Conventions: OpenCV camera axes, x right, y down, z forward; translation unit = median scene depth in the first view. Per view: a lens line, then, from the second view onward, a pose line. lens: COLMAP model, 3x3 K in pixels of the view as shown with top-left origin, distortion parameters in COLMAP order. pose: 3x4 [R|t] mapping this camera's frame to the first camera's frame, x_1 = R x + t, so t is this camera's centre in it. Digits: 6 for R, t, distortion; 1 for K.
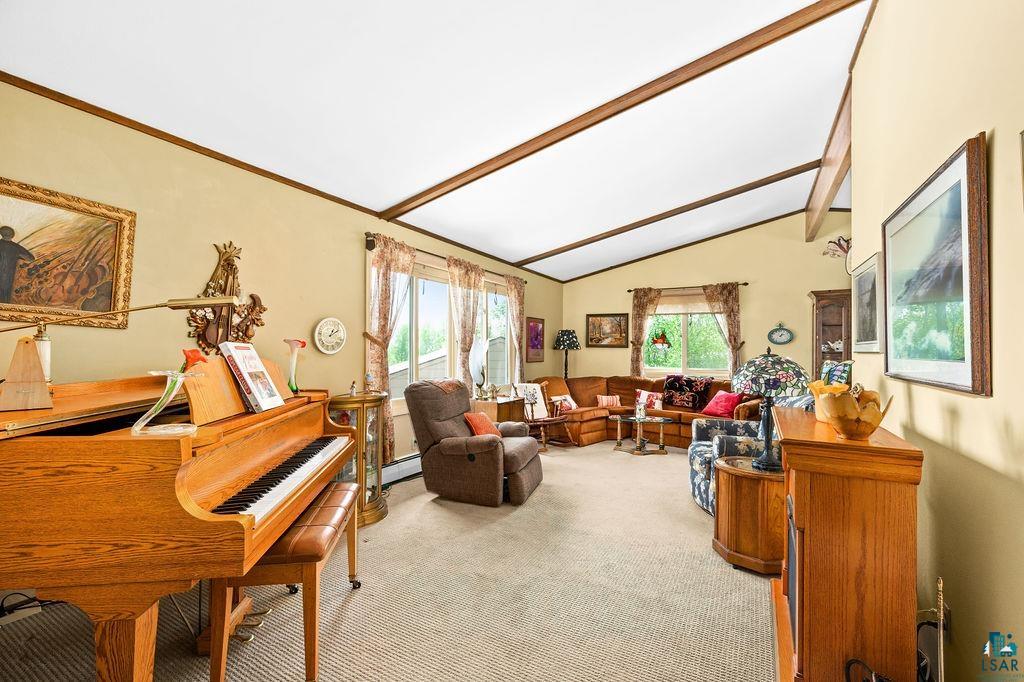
lens RADIAL K [[433.8, 0, 511.7], [0, 433.8, 348.2], [0, 0, 1]] dist [0.000941, -0.000500]
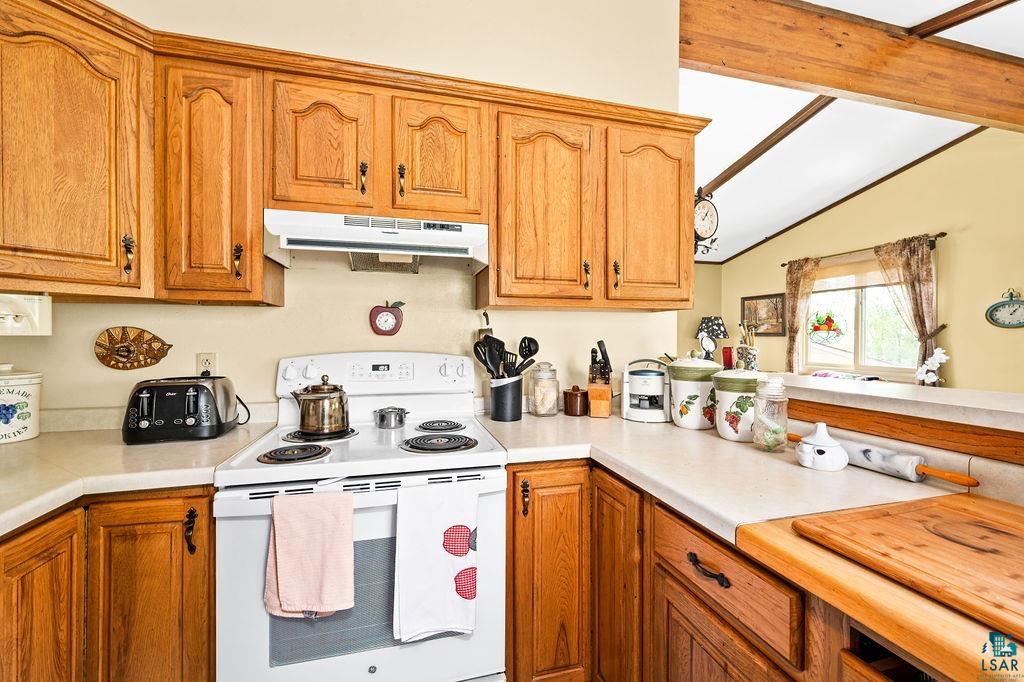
lens RADIAL K [[423.3, 0, 506.3], [0, 423.3, 340.0], [0, 0, 1]] dist [-0.003643, -0.000216]
pose [[0.688175, -0.003139, -0.725538, 0.516396], [0.004722, 0.999989, 0.000152, 0.003582], [0.725530, -0.003530, 0.688182, 0.101588]]
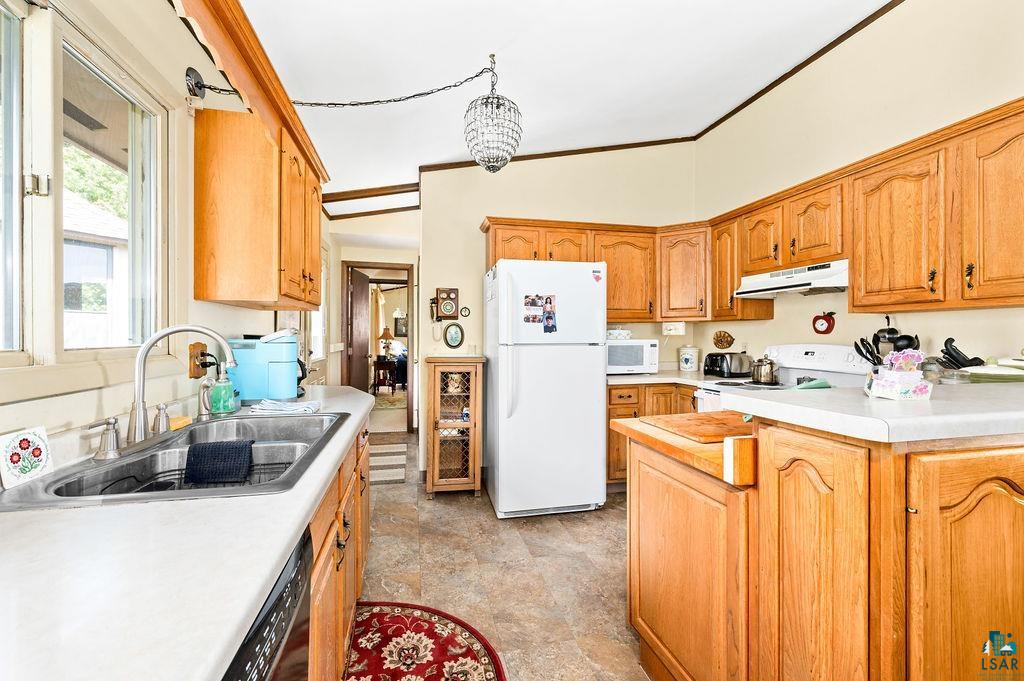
lens RADIAL K [[439.4, 0, 511.7], [0, 439.4, 338.4], [0, 0, 1]] dist [0.002308, 0.000084]
pose [[-0.738305, -0.004746, -0.674450, 0.944329], [-0.007618, 0.999970, 0.001303, 0.007958], [0.674424, 0.006100, -0.738319, 0.476014]]
